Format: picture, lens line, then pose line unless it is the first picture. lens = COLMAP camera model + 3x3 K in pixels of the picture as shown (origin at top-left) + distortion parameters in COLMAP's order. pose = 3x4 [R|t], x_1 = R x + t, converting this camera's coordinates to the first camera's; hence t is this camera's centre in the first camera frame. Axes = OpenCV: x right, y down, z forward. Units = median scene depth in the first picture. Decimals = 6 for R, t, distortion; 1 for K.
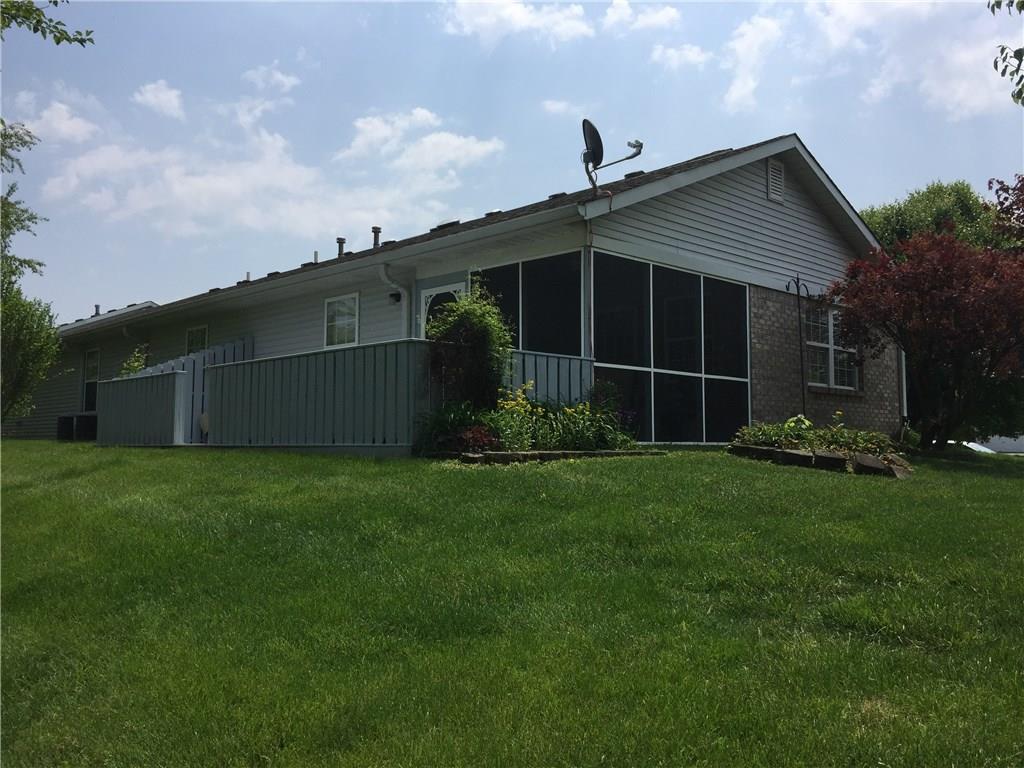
lens RADIAL K [[875.2, 0, 512.0], [0, 875.2, 384.0], [0, 0, 1]] dist [0.057211, -0.124919]
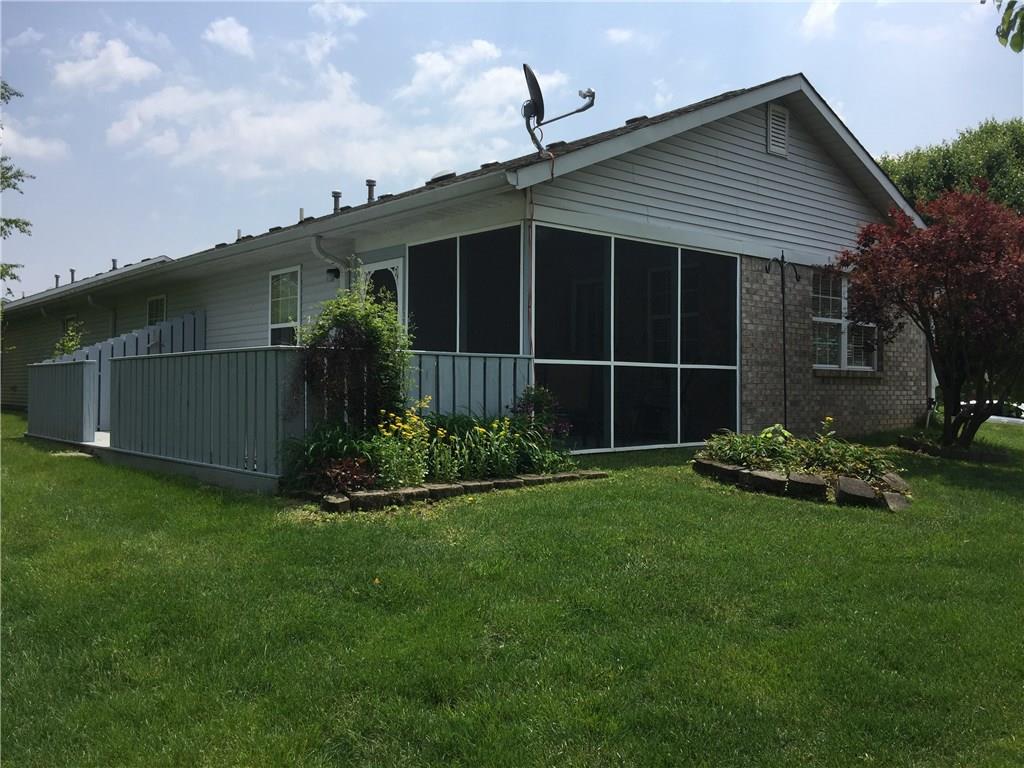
lens RADIAL K [[854.7, 0, 532.4], [0, 854.7, 379.8], [0, 0, 1]] dist [0.078995, -0.163854]
pose [[0.998578, -0.000926, -0.053305, 0.108645], [0.004678, 0.997514, 0.070308, -0.050640], [0.053108, -0.070457, 0.996100, 0.142196]]
